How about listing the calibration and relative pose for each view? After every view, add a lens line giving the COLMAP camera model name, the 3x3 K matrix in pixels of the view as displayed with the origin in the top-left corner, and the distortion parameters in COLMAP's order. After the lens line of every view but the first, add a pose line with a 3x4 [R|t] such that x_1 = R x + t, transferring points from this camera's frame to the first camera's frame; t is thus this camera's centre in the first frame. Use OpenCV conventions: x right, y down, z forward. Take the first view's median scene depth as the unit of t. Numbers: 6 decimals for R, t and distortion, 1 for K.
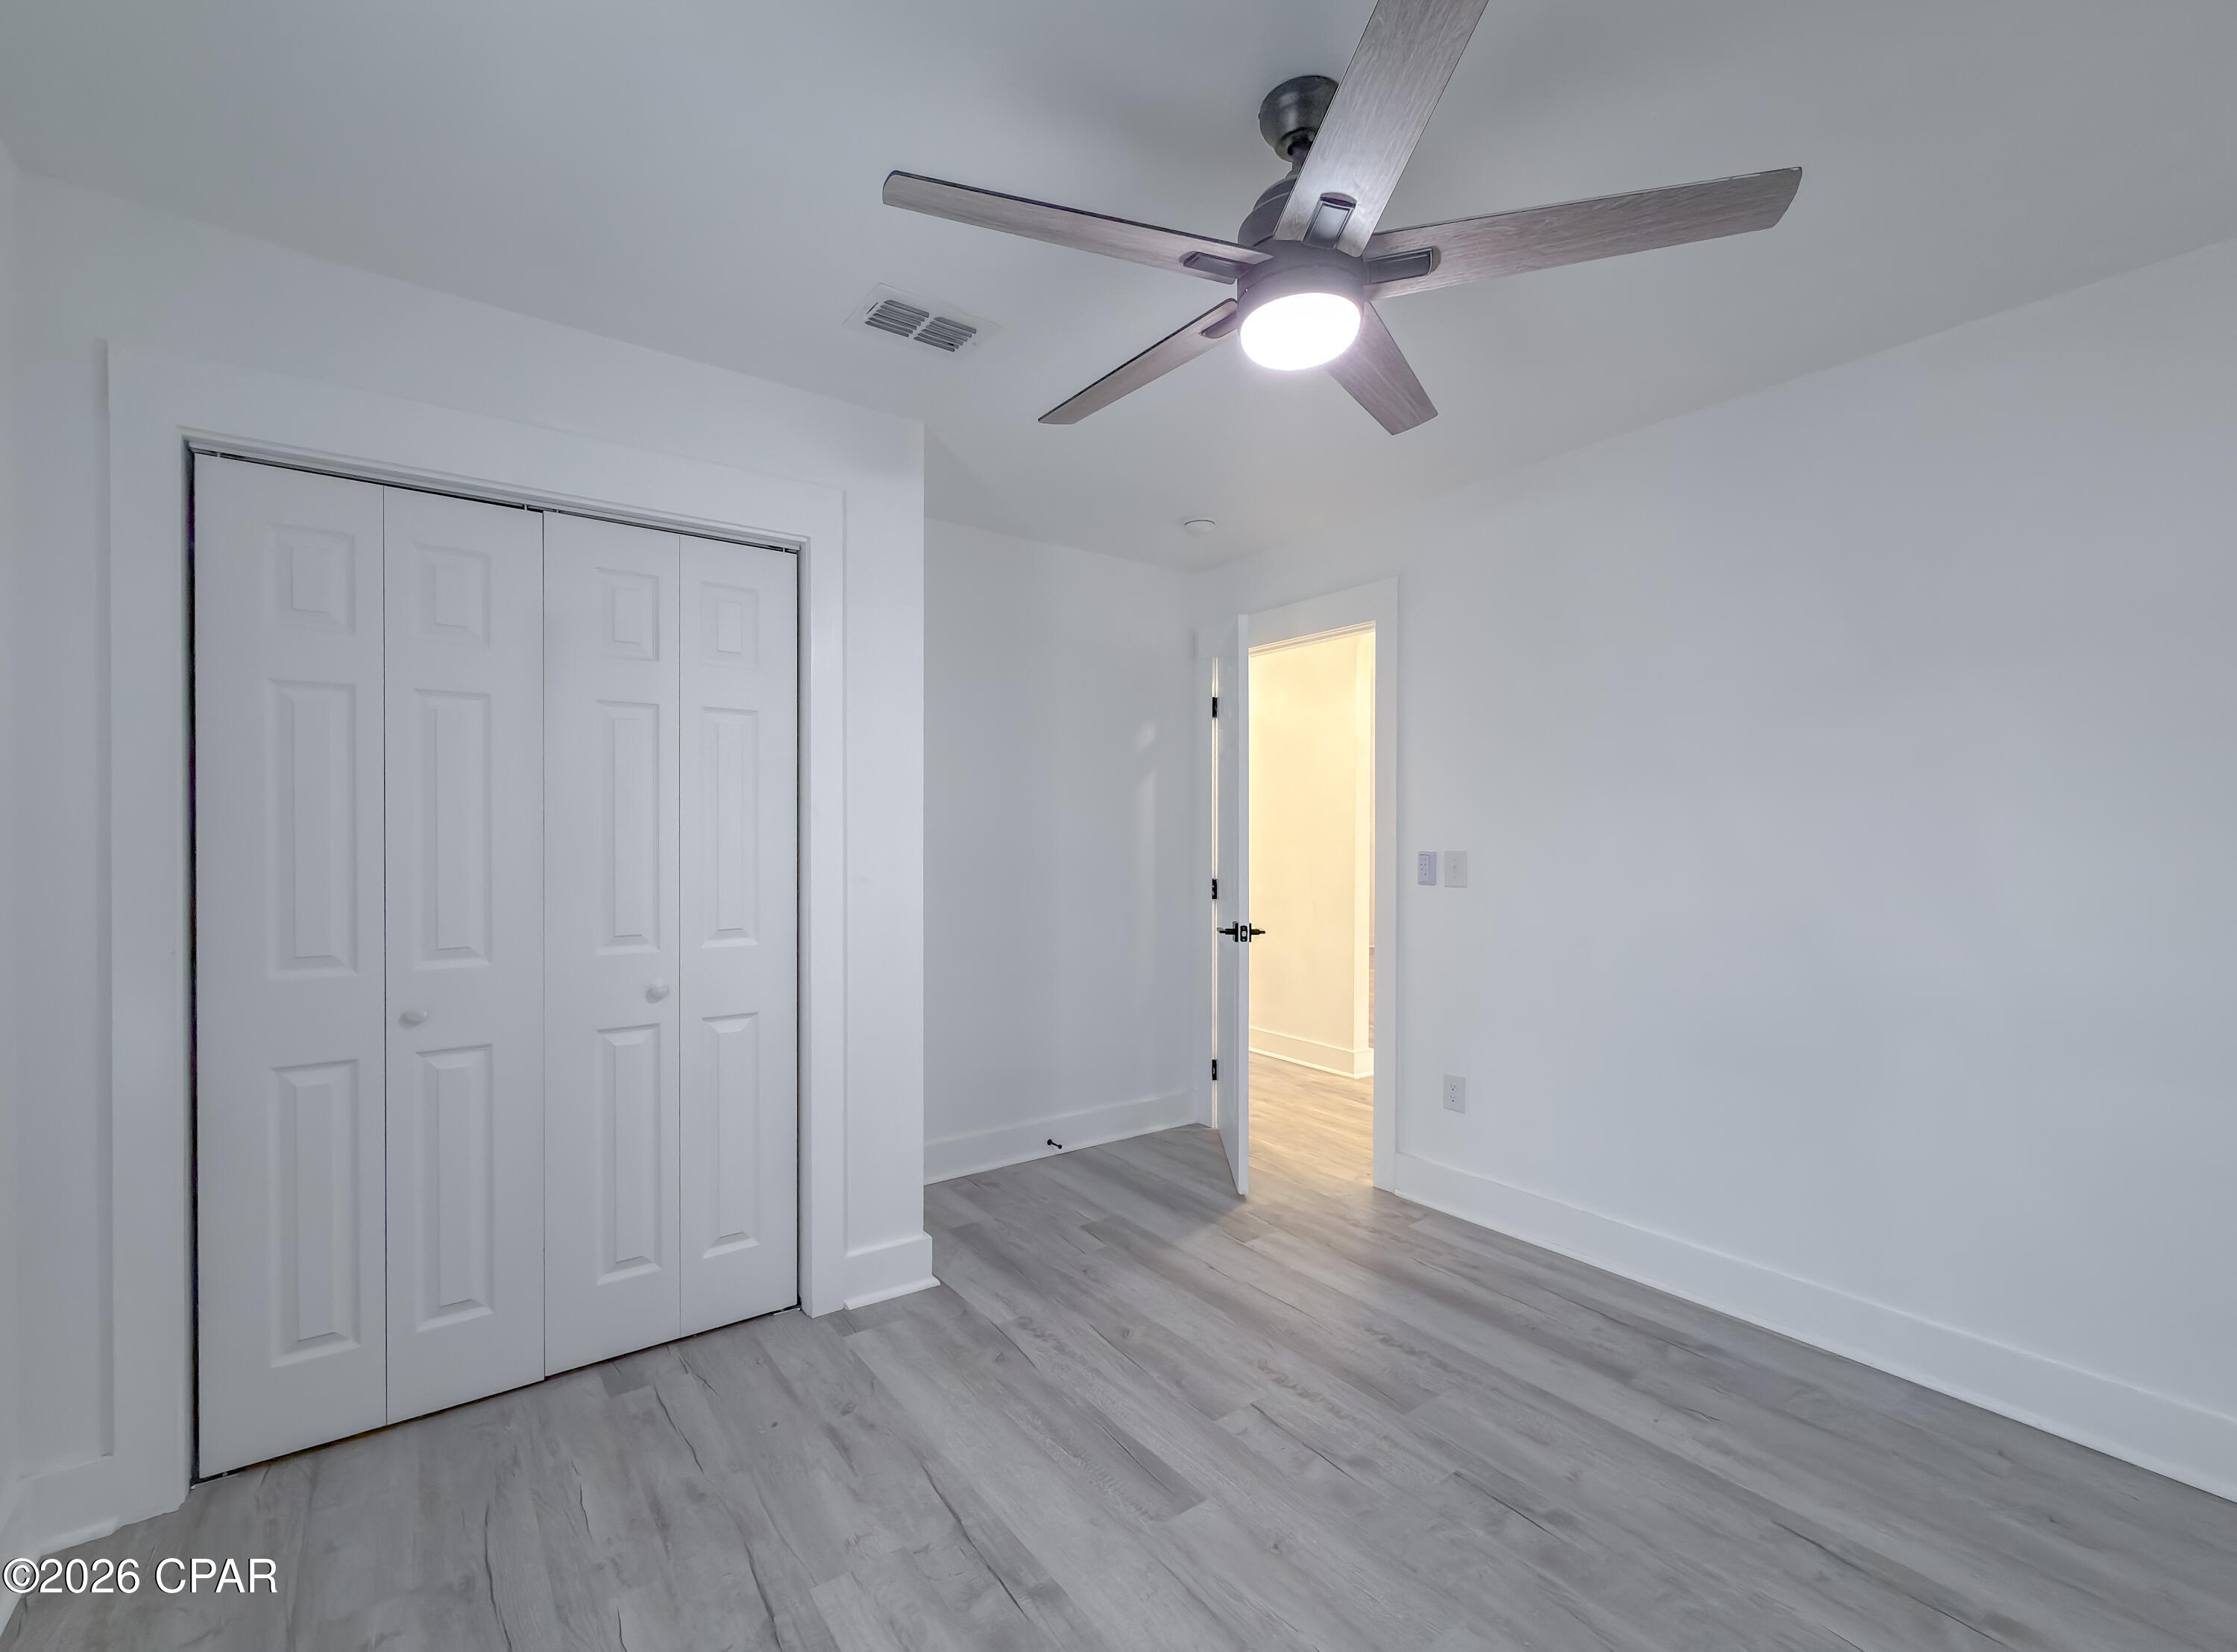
lens RADIAL K [[960.6, 0, 1078.5], [0, 960.6, 835.4], [0, 0, 1]] dist [-0.001823, 0.000296]
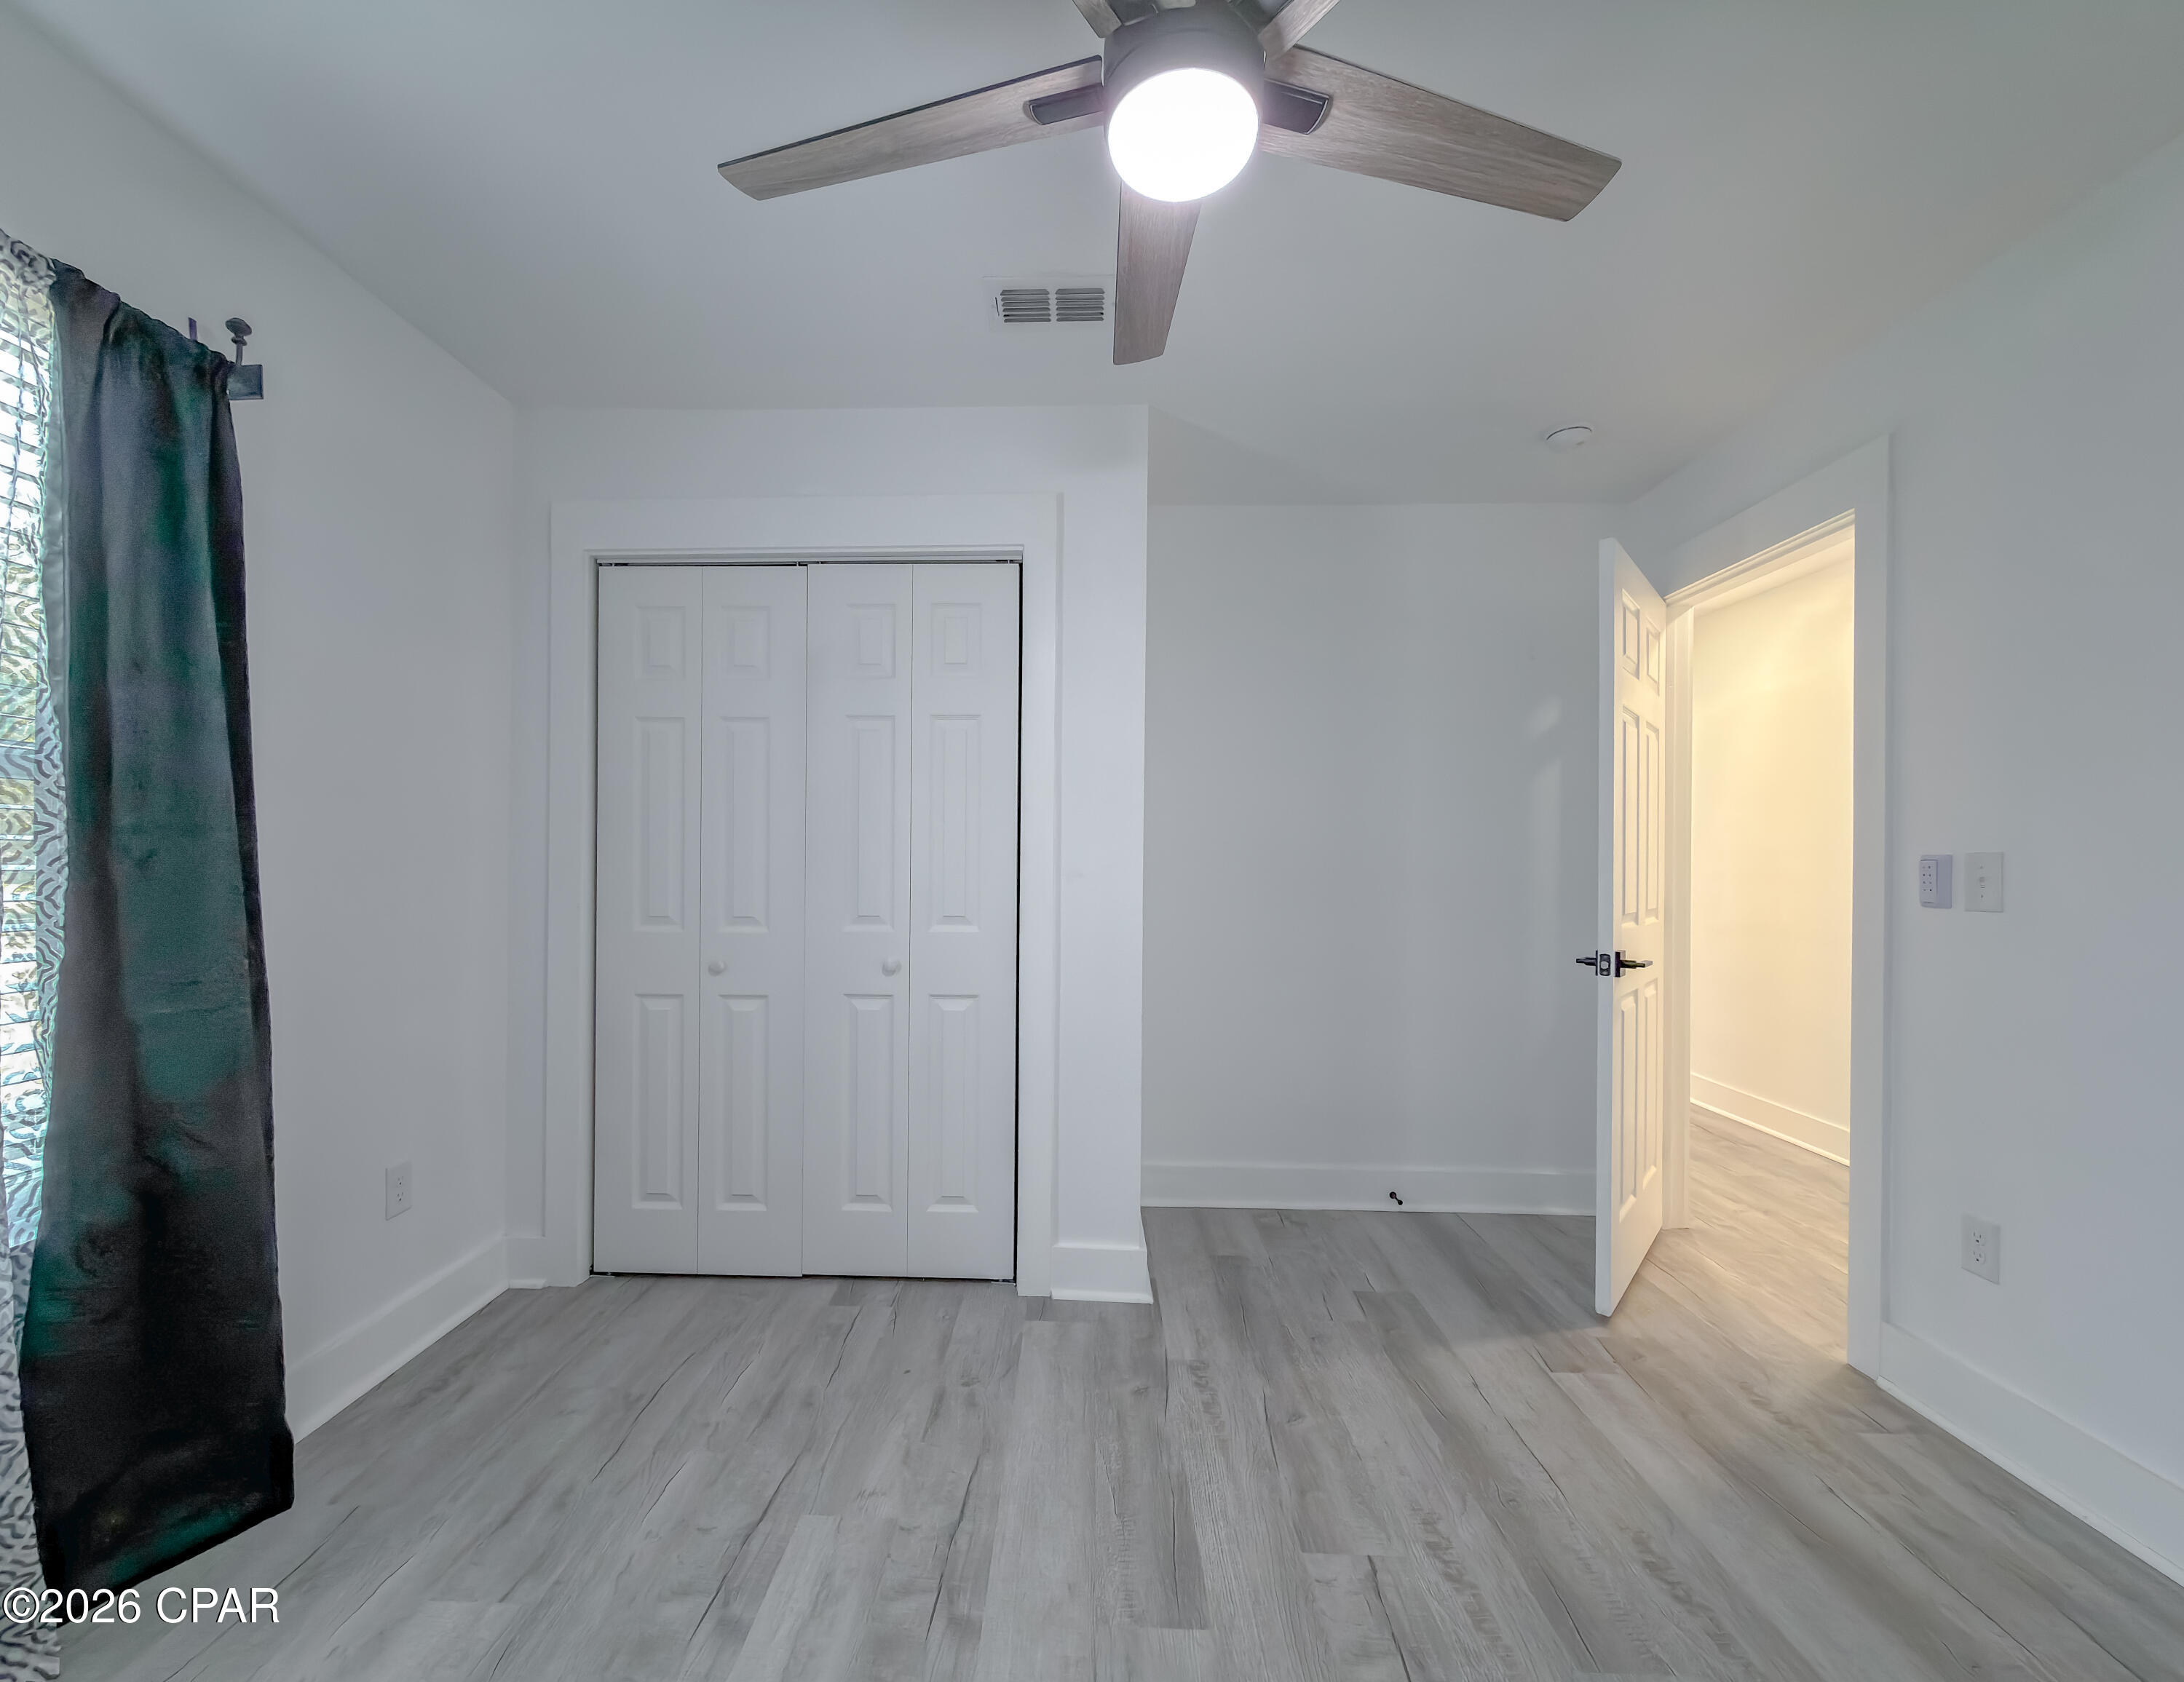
lens RADIAL K [[942.2, 0, 1028.7], [0, 942.2, 854.3], [0, 0, 1]] dist [-0.000093, -0.000312]
pose [[0.794489, 0.001244, -0.607278, 0.395835], [-0.007521, 0.999941, -0.007792, 0.038628], [0.607232, 0.010758, 0.794451, 0.219043]]
